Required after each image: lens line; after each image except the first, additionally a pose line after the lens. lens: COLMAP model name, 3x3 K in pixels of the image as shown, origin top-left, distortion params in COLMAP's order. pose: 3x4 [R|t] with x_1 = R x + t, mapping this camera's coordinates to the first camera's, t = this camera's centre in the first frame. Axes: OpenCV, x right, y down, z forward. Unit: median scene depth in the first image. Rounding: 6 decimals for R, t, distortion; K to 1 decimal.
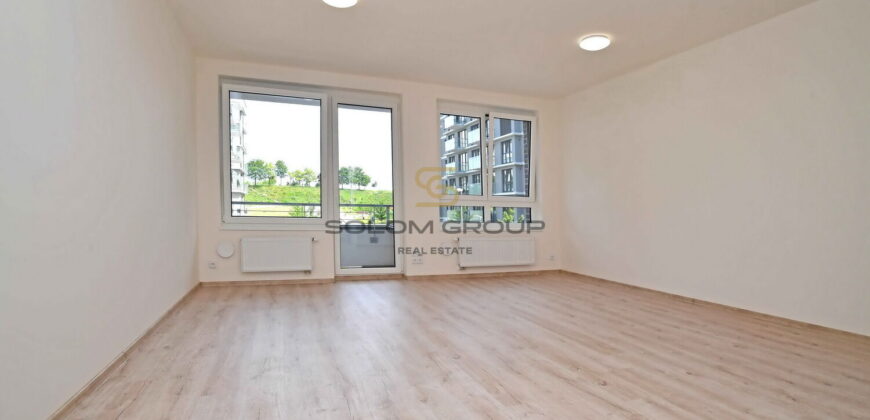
lens RADIAL K [[437.1, 0, 435.0], [0, 437.1, 210.0], [0, 0, 1]] dist [-0.032592, 0.000289]
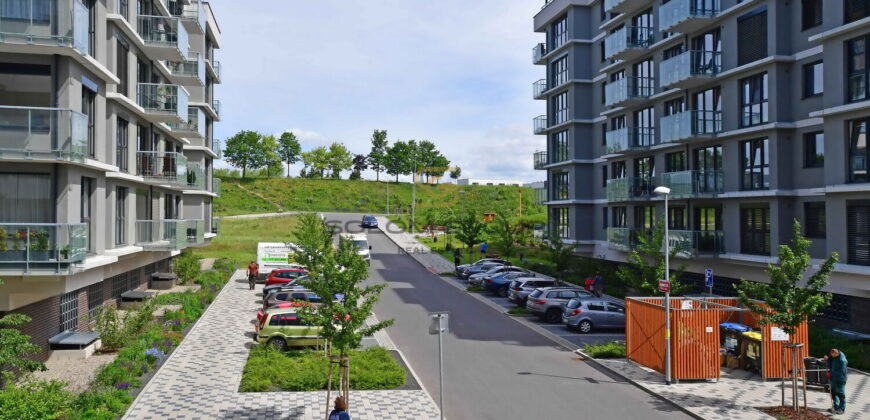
lens RADIAL K [[766.8, 0, 435.0], [0, 766.8, 210.0], [0, 0, 1]] dist [0.007610, 0.006137]
pose [[0.986857, -0.005493, -0.161501, -0.025633], [0.004250, 0.999959, -0.008043, -0.012035], [0.161539, 0.007251, 0.986840, 0.128689]]
